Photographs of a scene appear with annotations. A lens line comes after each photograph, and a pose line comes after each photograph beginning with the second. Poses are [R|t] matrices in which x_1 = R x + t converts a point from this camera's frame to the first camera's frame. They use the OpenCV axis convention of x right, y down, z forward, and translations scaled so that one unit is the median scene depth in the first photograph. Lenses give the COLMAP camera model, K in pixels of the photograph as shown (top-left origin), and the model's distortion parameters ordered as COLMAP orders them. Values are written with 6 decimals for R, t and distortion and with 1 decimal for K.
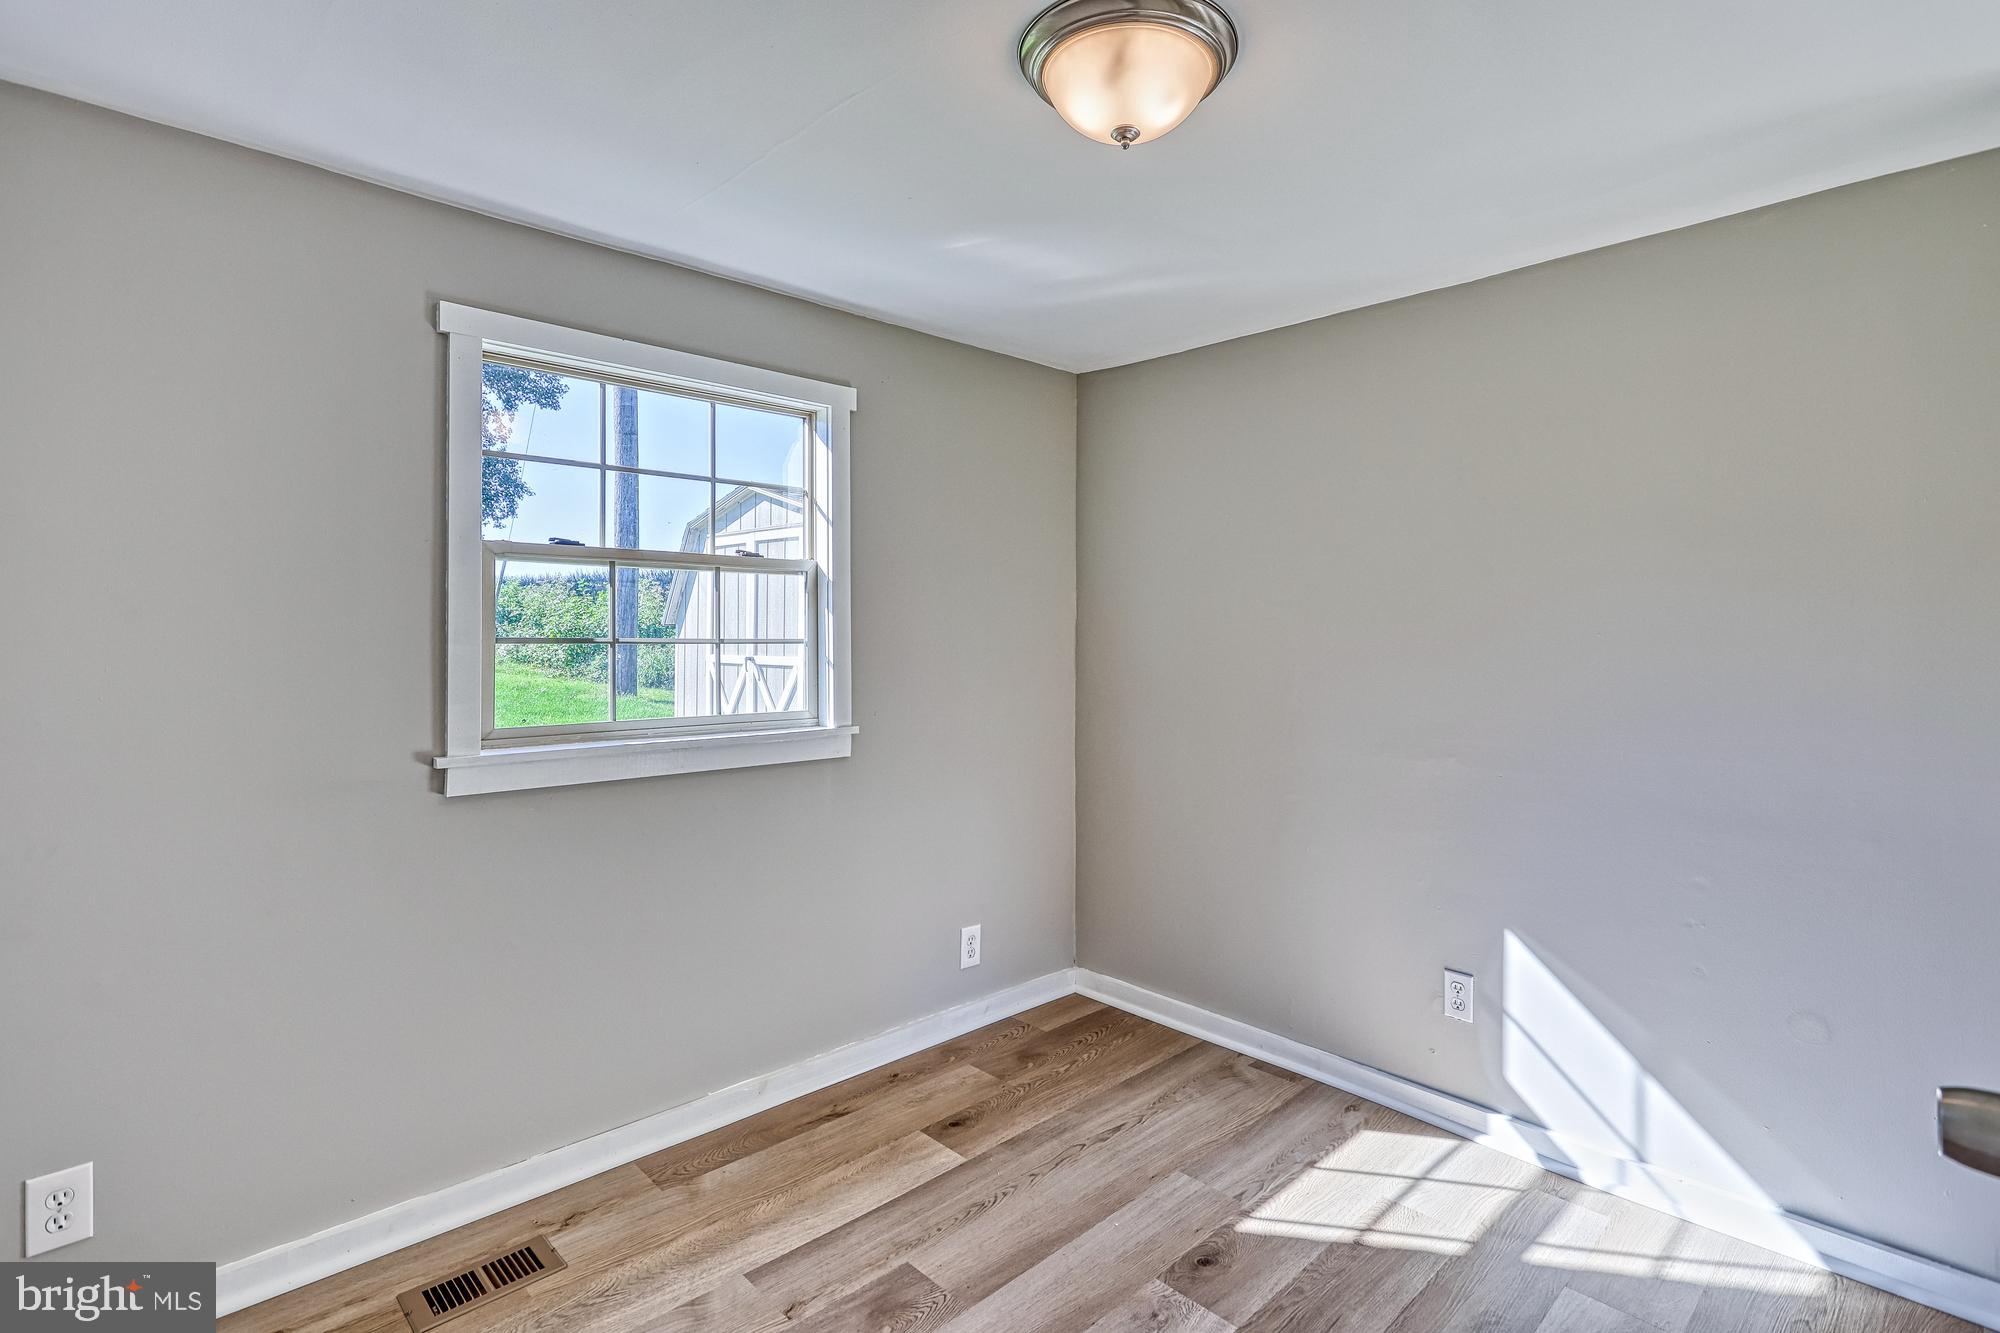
lens RADIAL K [[953.8, 0, 1007.3], [0, 953.8, 654.5], [0, 0, 1]] dist [-0.009140, 0.005605]
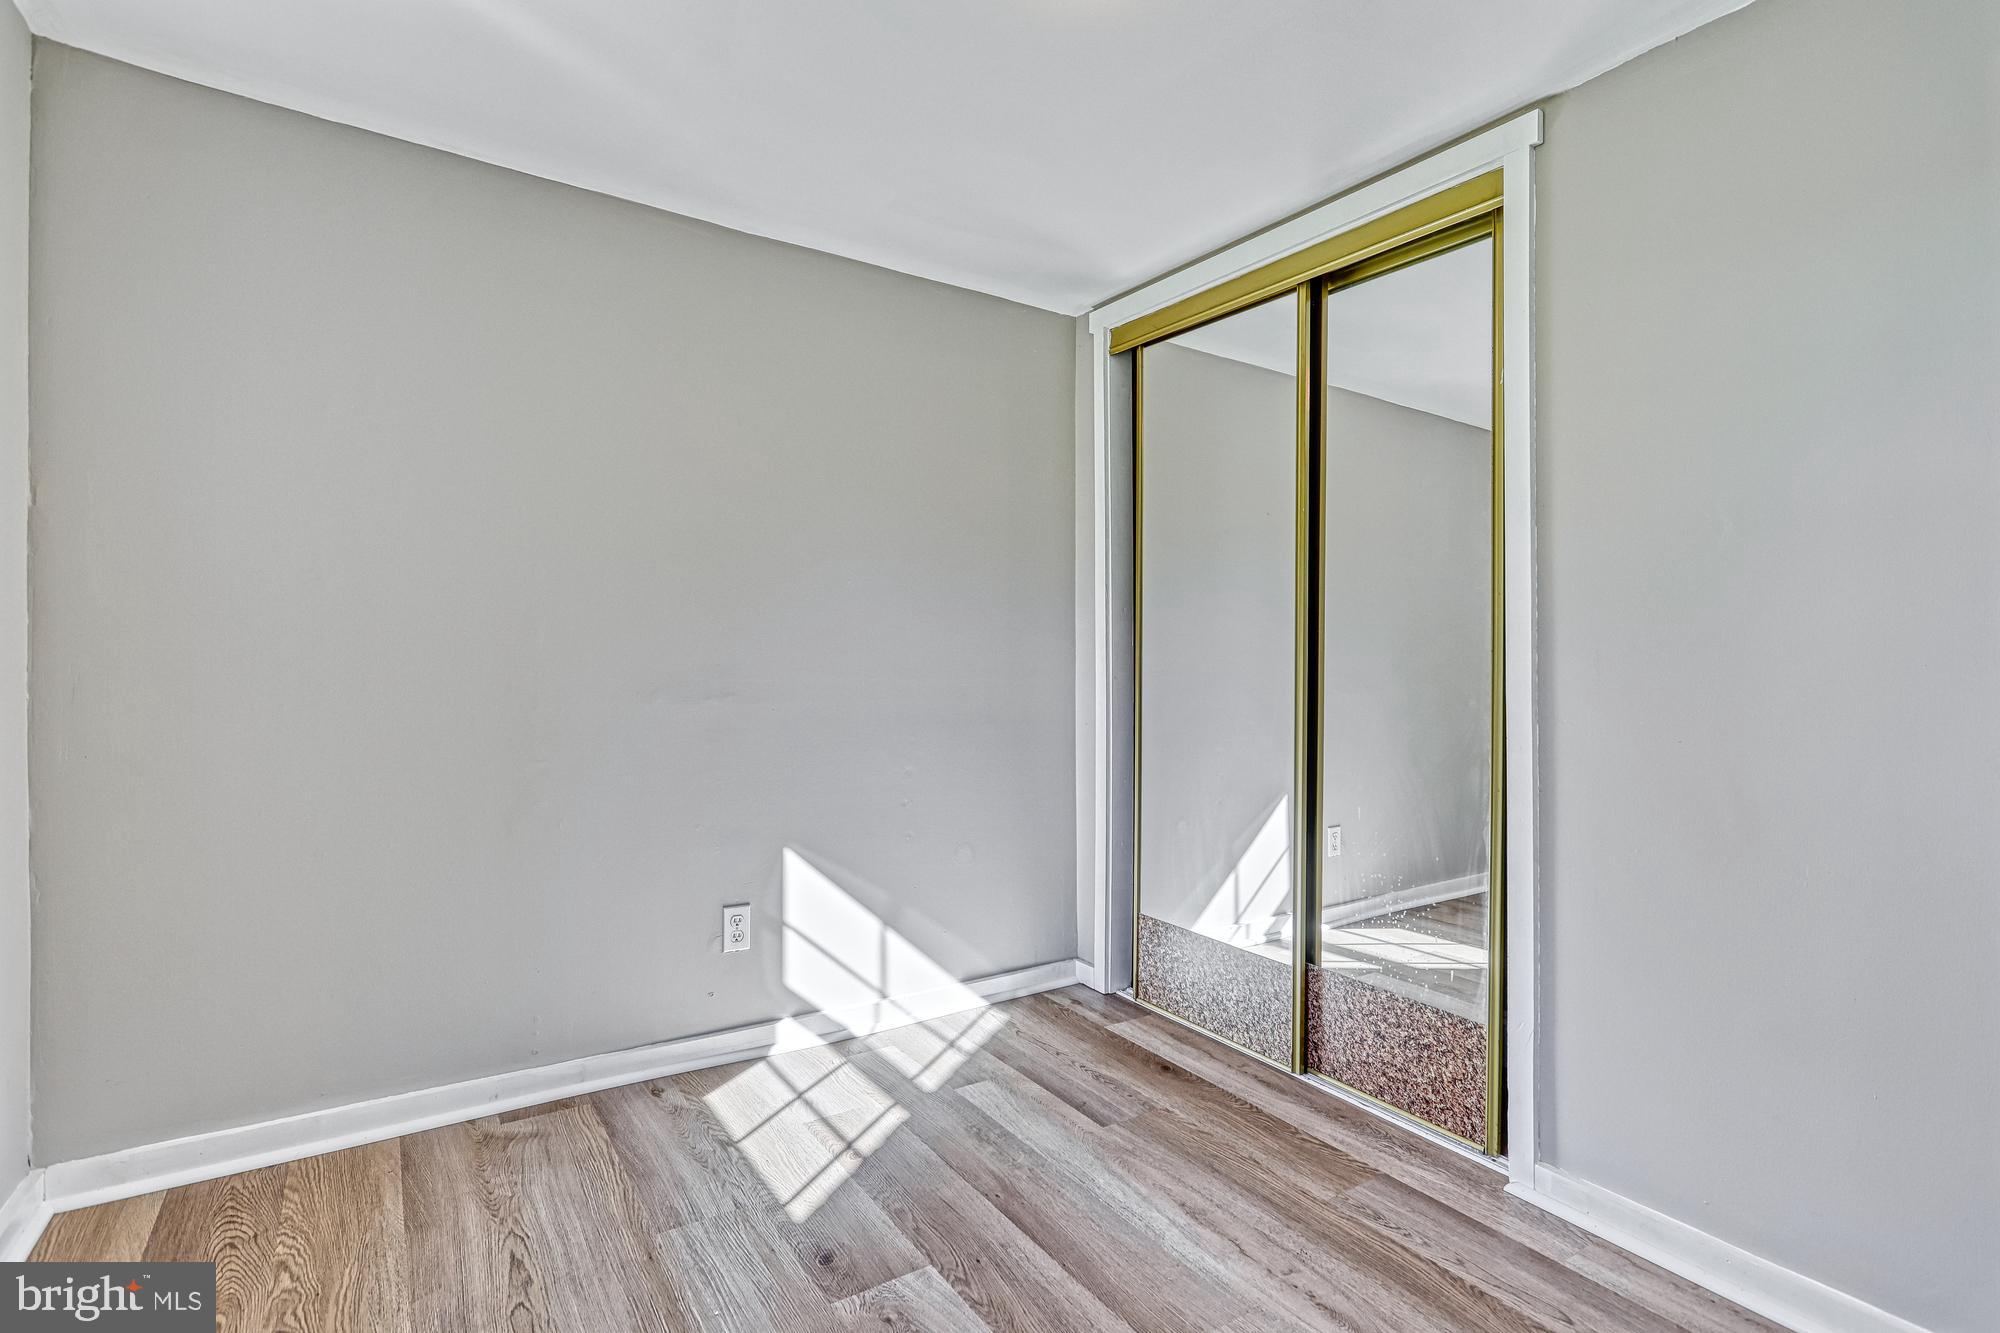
lens RADIAL K [[953.8, 0, 1004.5], [0, 953.8, 664.2], [0, 0, 1]] dist [-0.009140, 0.005605]
pose [[0.188194, -0.011183, 0.982068, -0.507480], [0.007815, 0.999921, 0.009889, 0.070682], [-0.982101, 0.005814, 0.188266, 0.556923]]
